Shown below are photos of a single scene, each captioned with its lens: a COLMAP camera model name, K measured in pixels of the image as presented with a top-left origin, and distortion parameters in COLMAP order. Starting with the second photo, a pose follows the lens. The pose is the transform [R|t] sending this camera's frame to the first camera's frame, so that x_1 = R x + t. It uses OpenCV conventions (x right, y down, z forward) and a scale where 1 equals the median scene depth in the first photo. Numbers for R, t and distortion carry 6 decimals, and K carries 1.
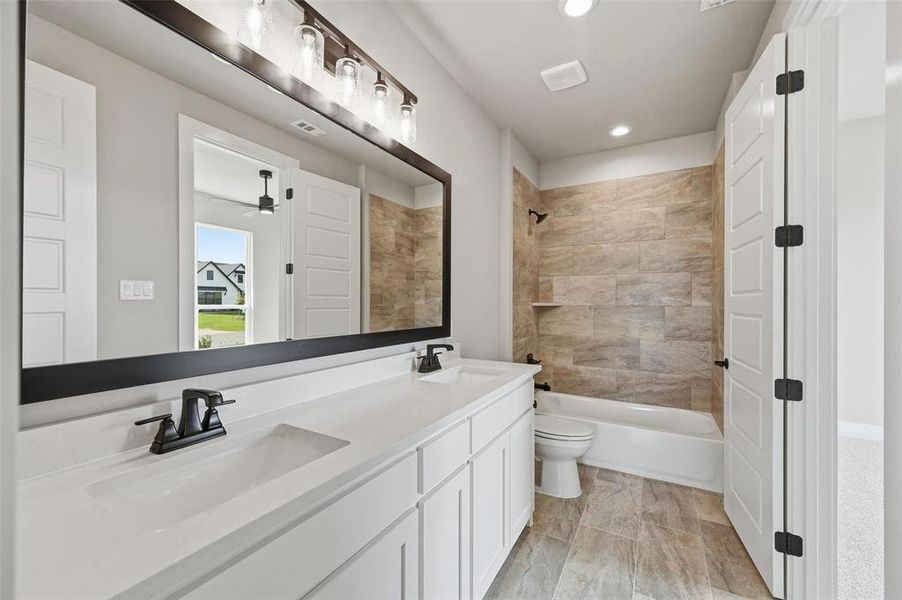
lens RADIAL K [[355.7, 0, 456.9], [0, 355.7, 301.1], [0, 0, 1]] dist [0.002131, 0.000089]
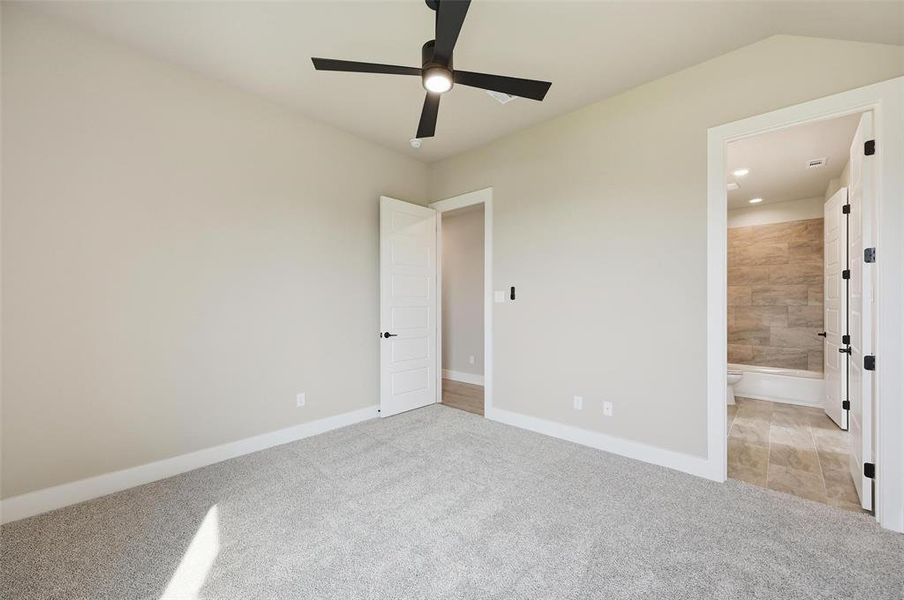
lens RADIAL K [[356.4, 0, 457.9], [0, 356.4, 301.1], [0, 0, 1]] dist [0.002131, 0.000089]
pose [[0.975096, -0.000902, -0.221783, -0.500941], [-0.000111, 0.999990, -0.004553, 0.001092], [0.221785, 0.004464, 0.975085, -0.884030]]
